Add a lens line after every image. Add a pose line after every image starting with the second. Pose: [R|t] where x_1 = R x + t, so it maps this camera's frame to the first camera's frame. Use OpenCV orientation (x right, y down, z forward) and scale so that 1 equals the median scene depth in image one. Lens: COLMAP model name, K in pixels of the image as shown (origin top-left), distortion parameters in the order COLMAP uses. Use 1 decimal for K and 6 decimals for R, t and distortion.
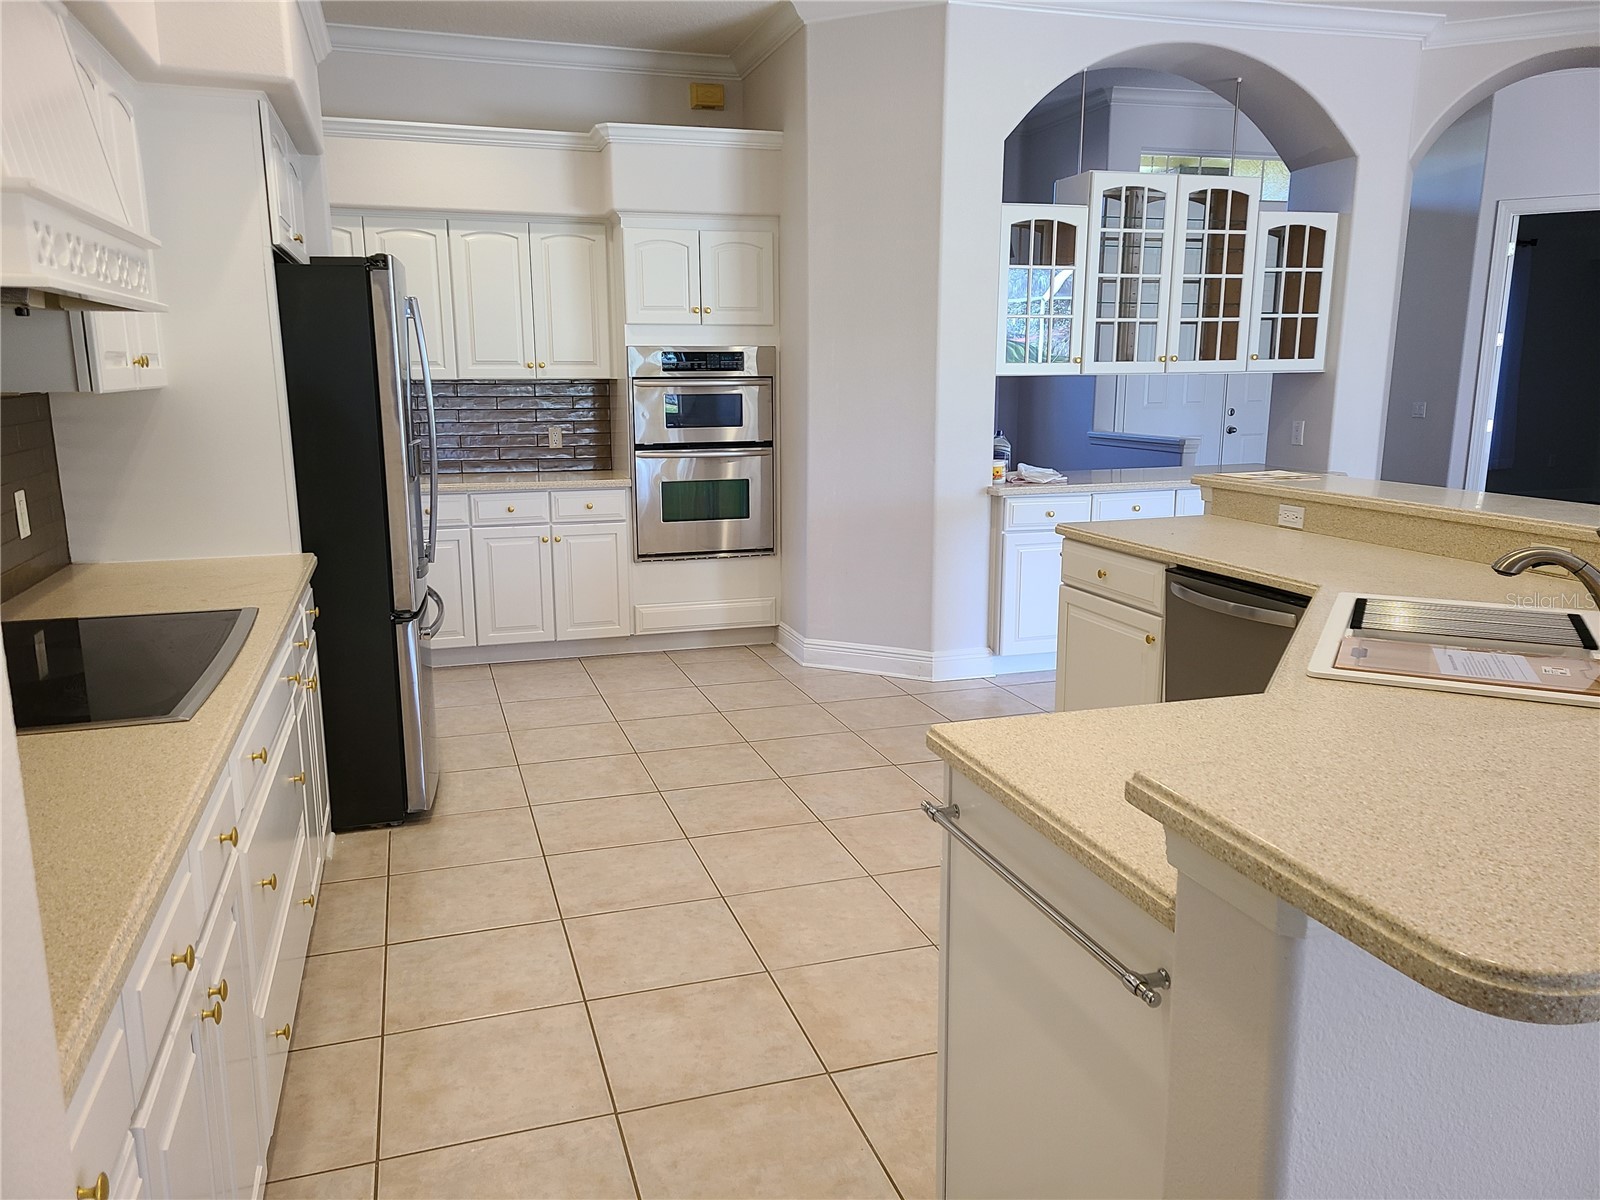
lens RADIAL K [[1200.8, 0, 797.8], [0, 1200.8, 606.4], [0, 0, 1]] dist [0.067723, -0.041517]
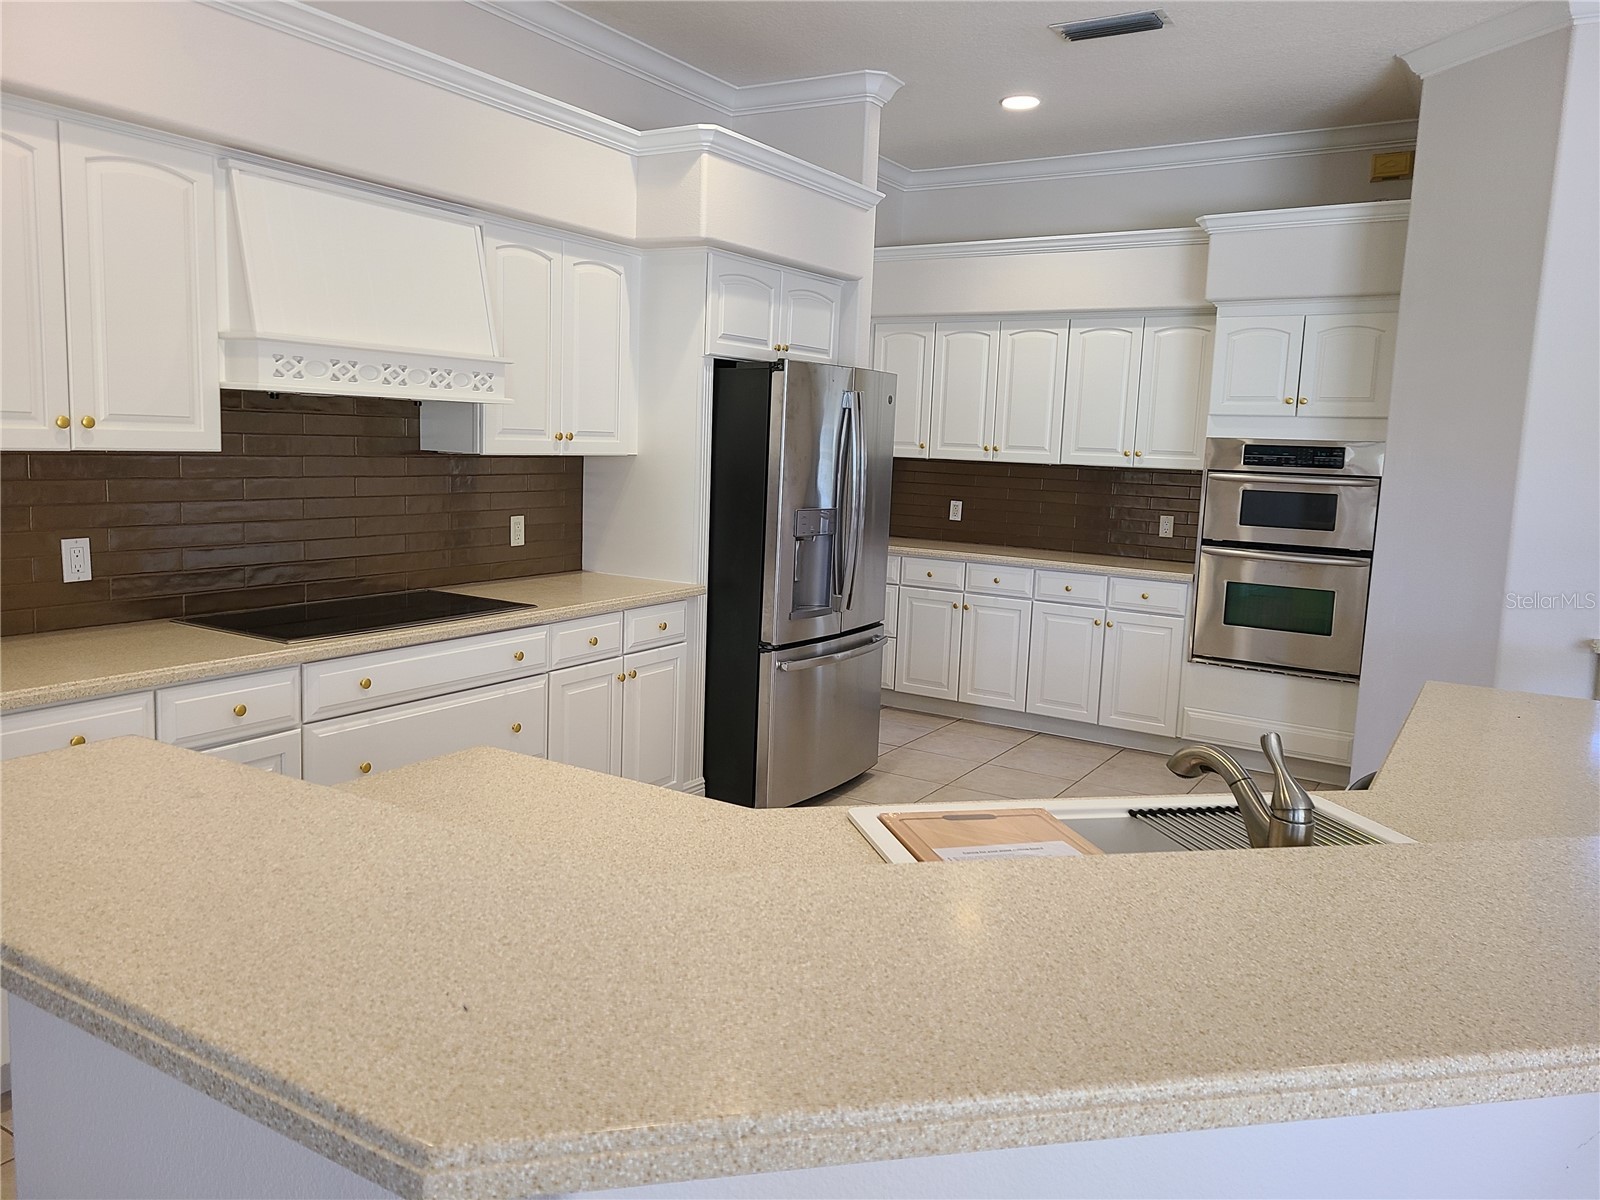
lens RADIAL K [[1200.8, 0, 776.9], [0, 1200.8, 578.1], [0, 0, 1]] dist [0.067723, -0.041517]
pose [[0.646674, 0.119861, -0.753290, 0.371757], [-0.188087, 0.982139, -0.005191, -0.035767], [0.739213, 0.145040, 0.657668, 0.126929]]
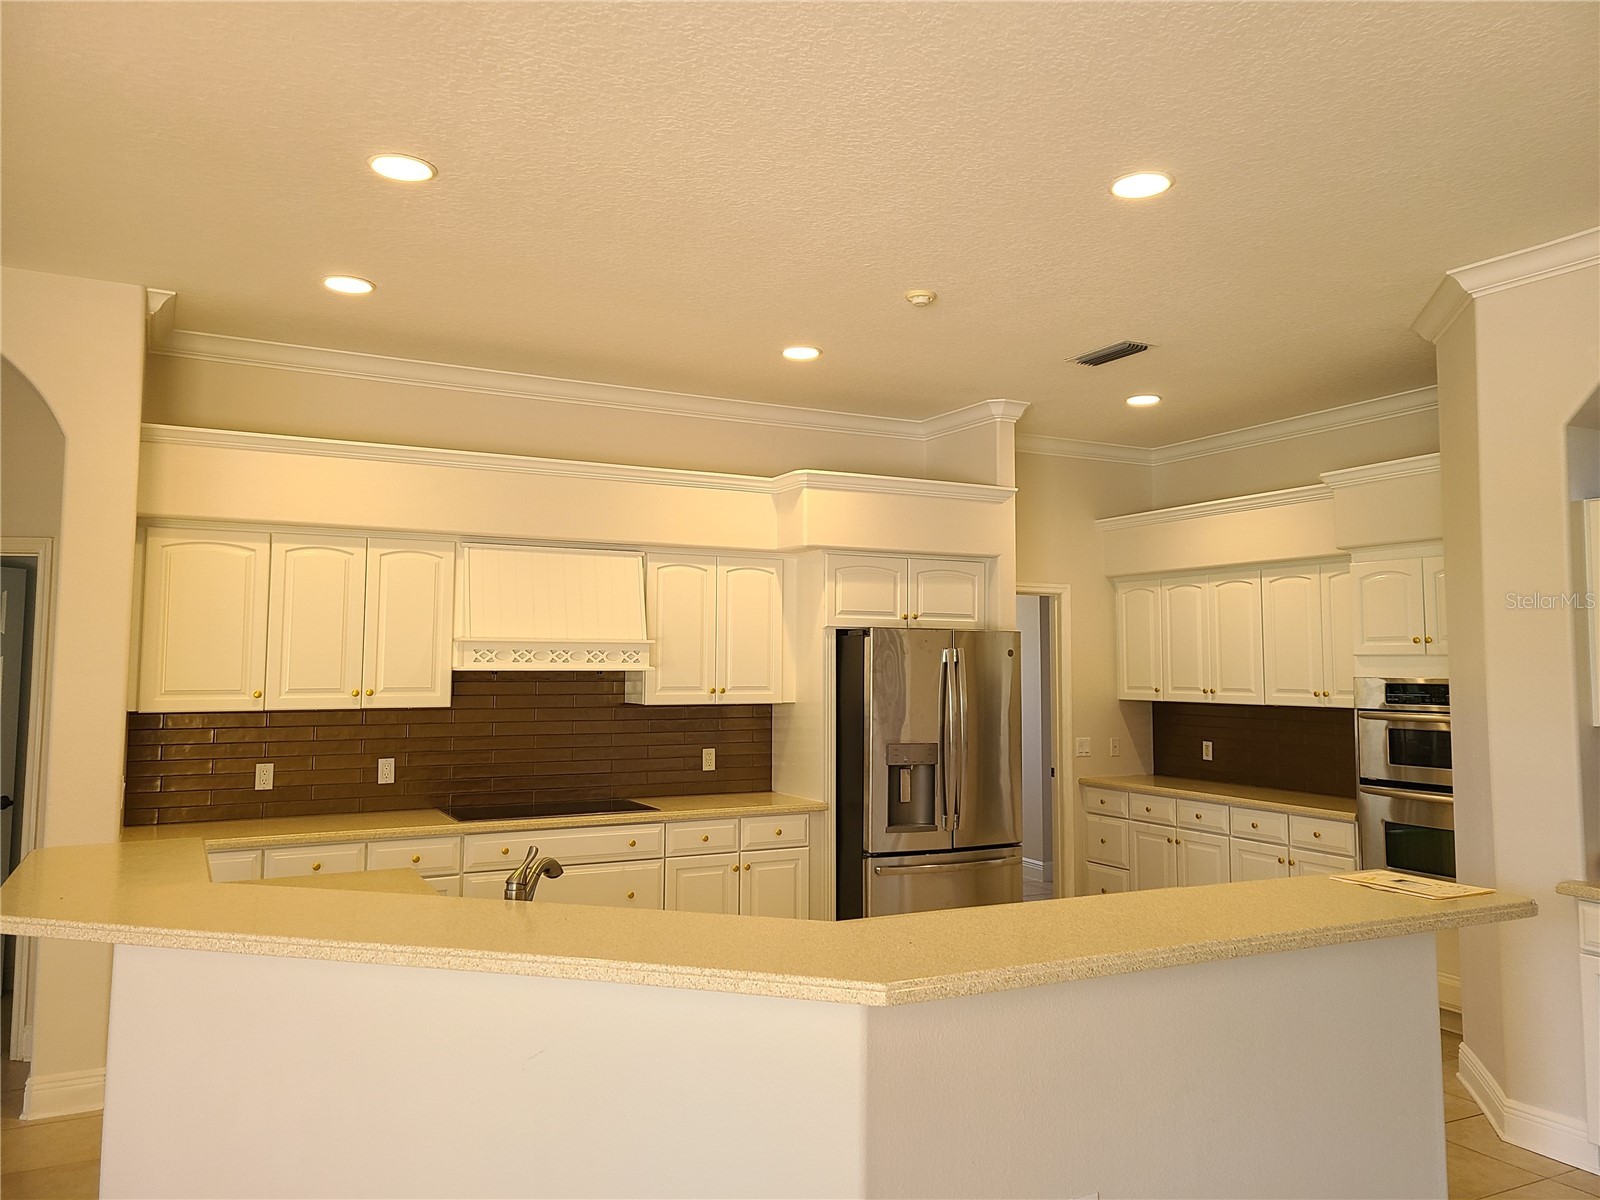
lens RADIAL K [[1200.8, 0, 798.3], [0, 1200.8, 569.3], [0, 0, 1]] dist [0.067723, -0.041517]
pose [[0.169016, -0.076332, -0.982653, 0.754721], [-0.197954, 0.974052, -0.109712, -0.101115], [0.965530, 0.213063, 0.149520, 0.387886]]
